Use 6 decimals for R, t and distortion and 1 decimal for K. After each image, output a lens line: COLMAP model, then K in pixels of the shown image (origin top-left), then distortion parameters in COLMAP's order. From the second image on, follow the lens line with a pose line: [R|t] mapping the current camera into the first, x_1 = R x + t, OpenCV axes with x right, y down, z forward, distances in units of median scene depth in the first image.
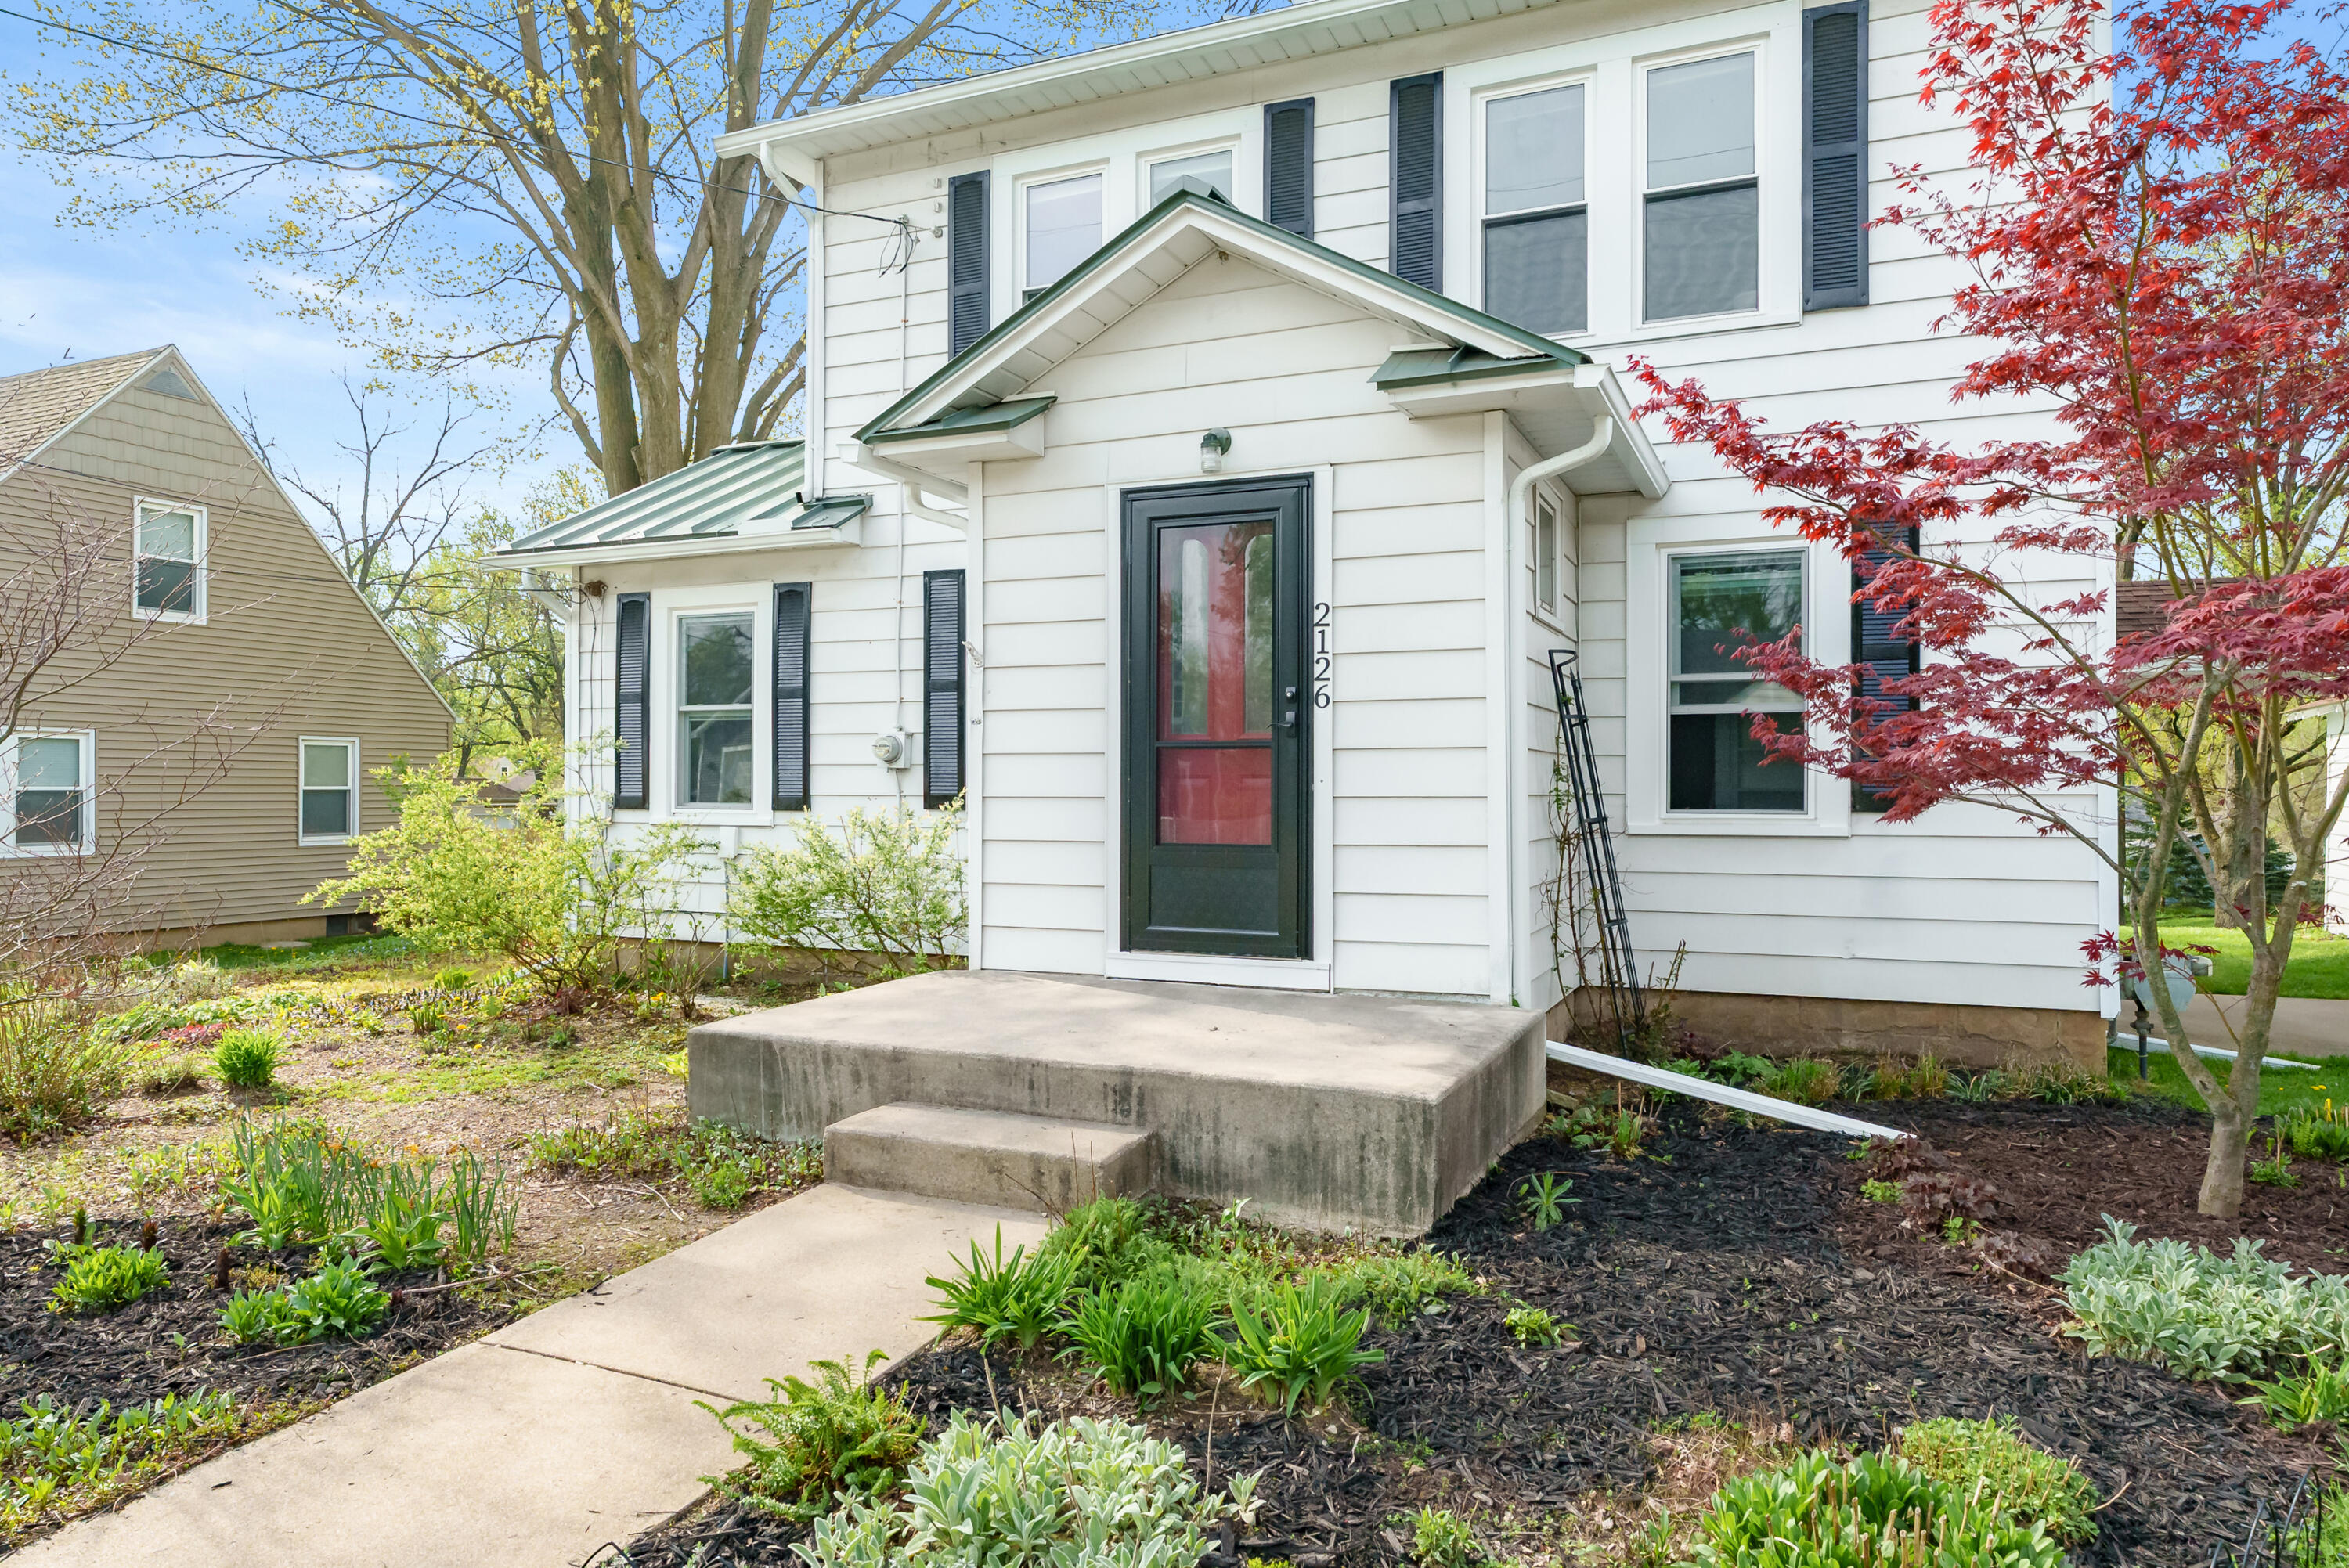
lens RADIAL K [[1495.7, 0, 1170.3], [0, 1495.7, 795.4], [0, 0, 1]] dist [-0.002106, -0.001601]
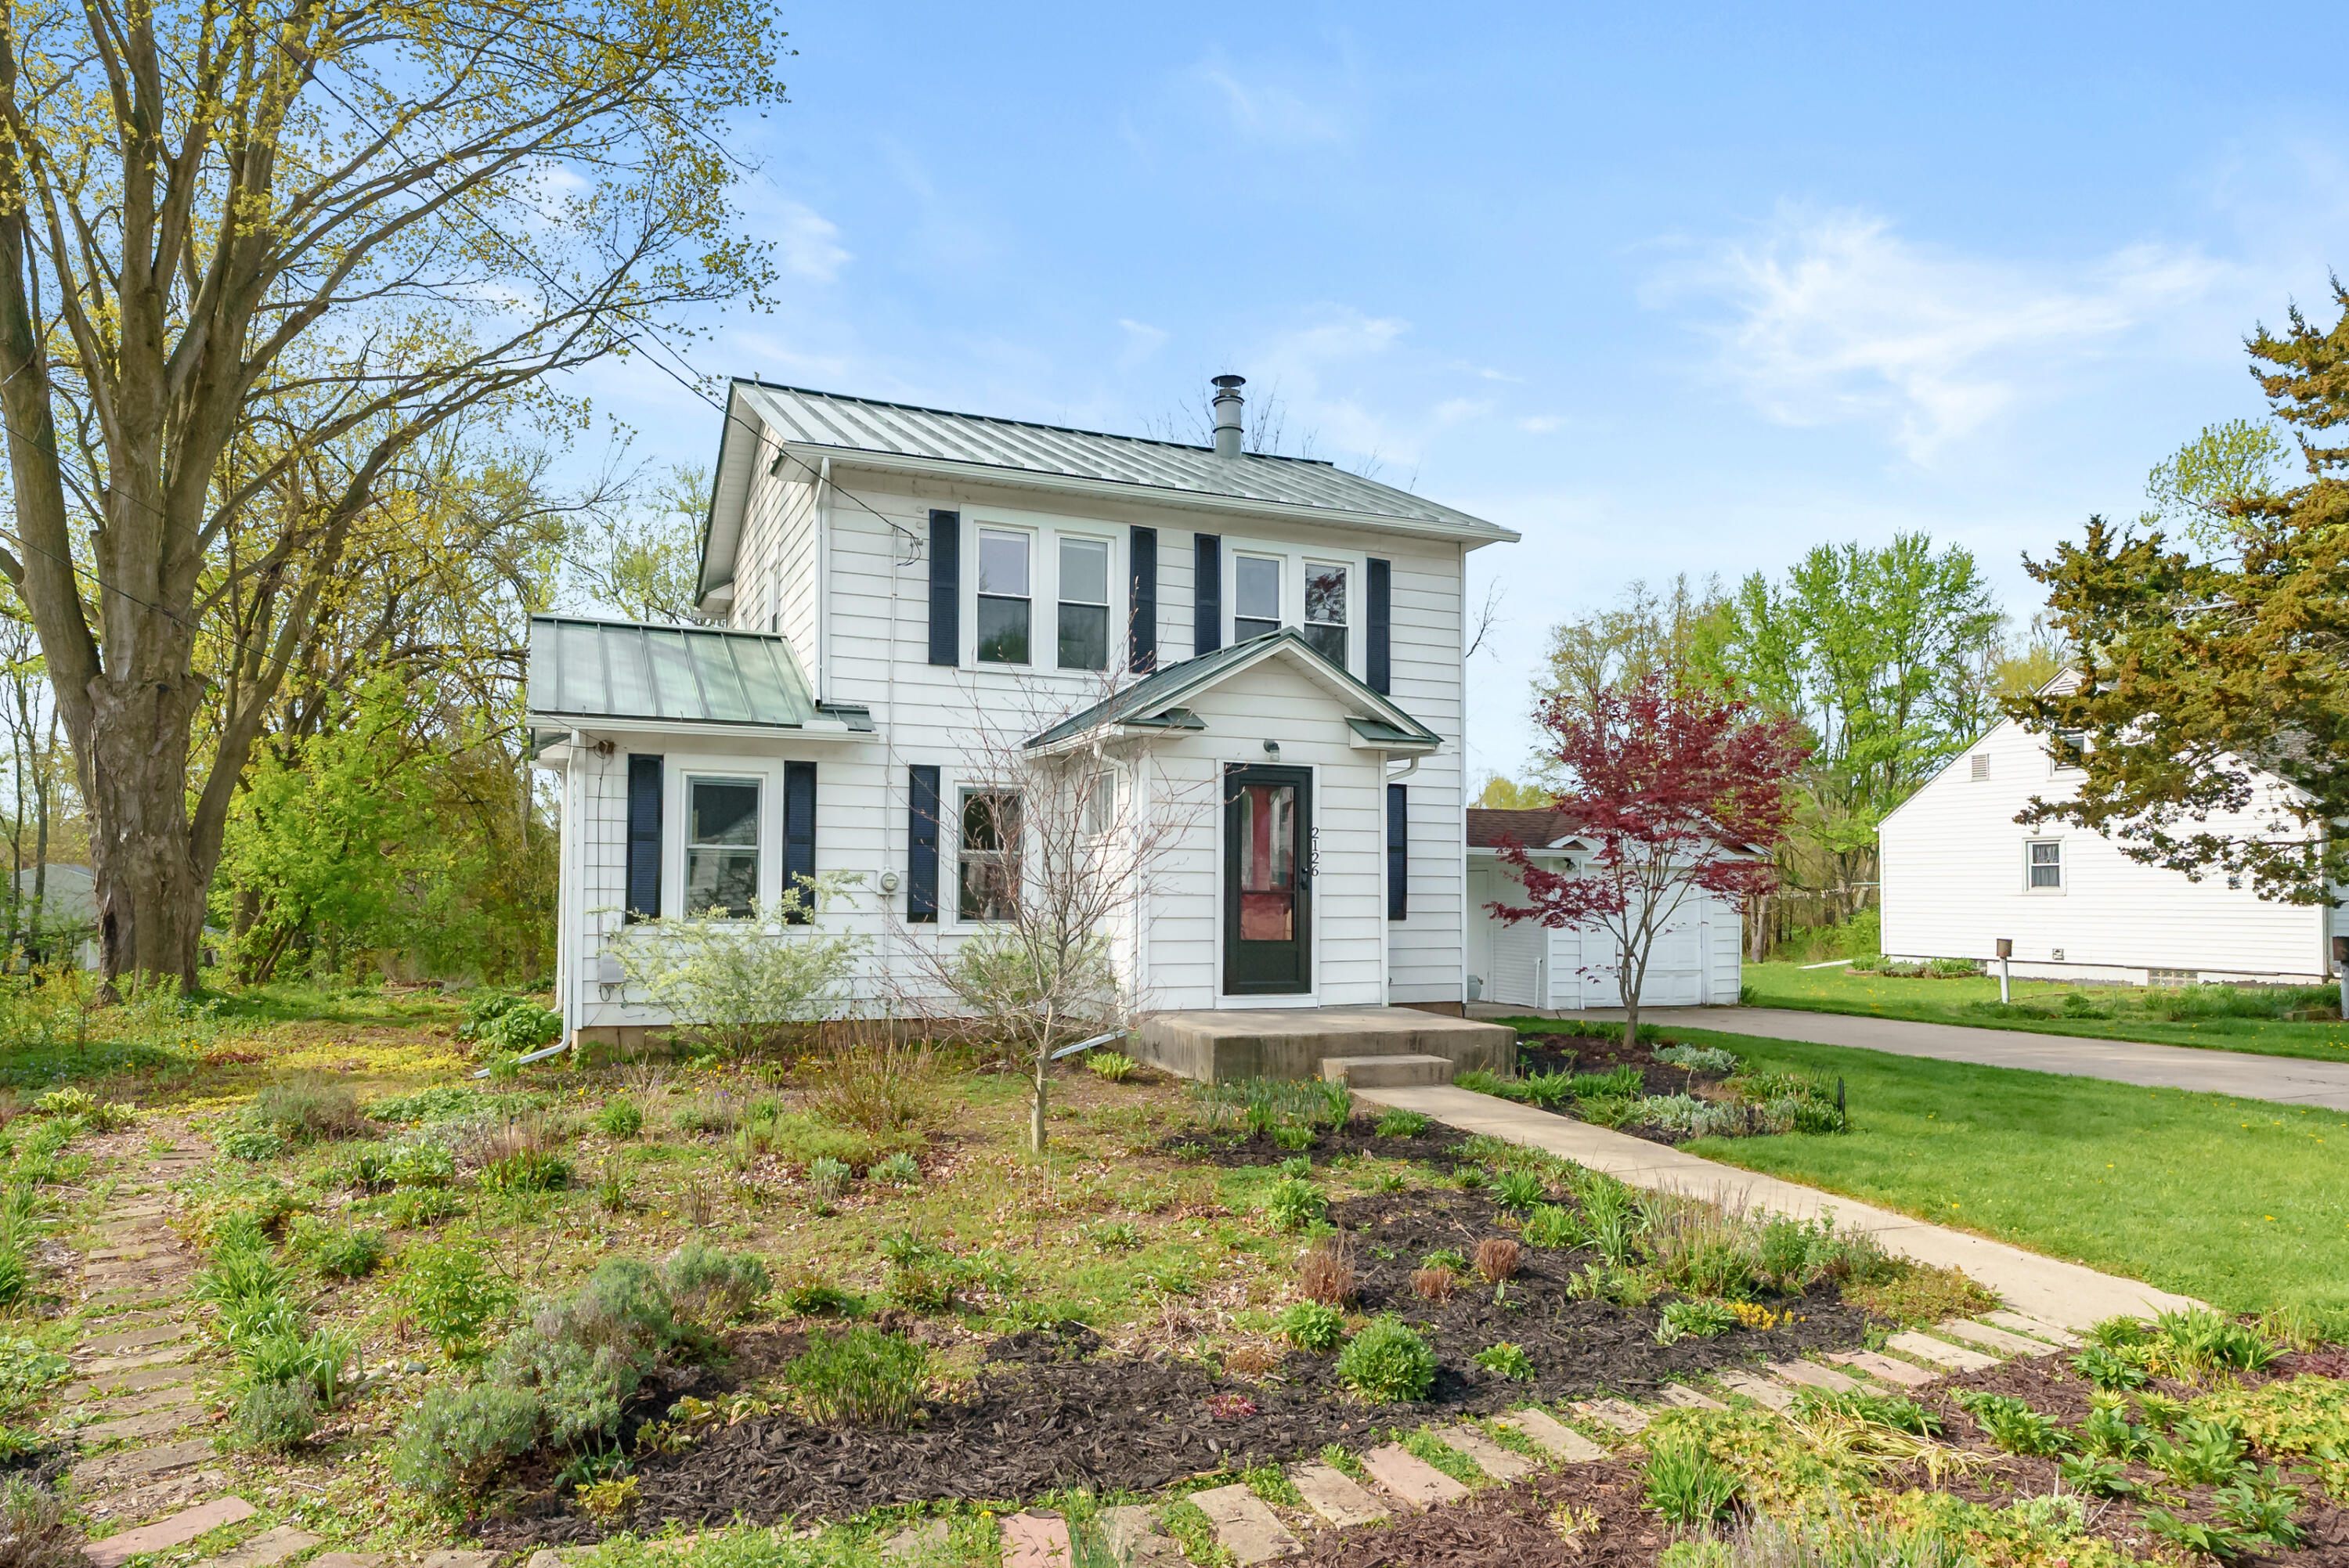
lens RADIAL K [[1385.9, 0, 1135.5], [0, 1385.9, 875.2], [0, 0, 1]] dist [-0.003414, -0.007539]
pose [[0.683544, 0.011674, 0.729816, -1.153628], [-0.006002, 0.999928, -0.010374, -0.028210], [-0.729885, 0.002711, 0.683565, -0.134805]]
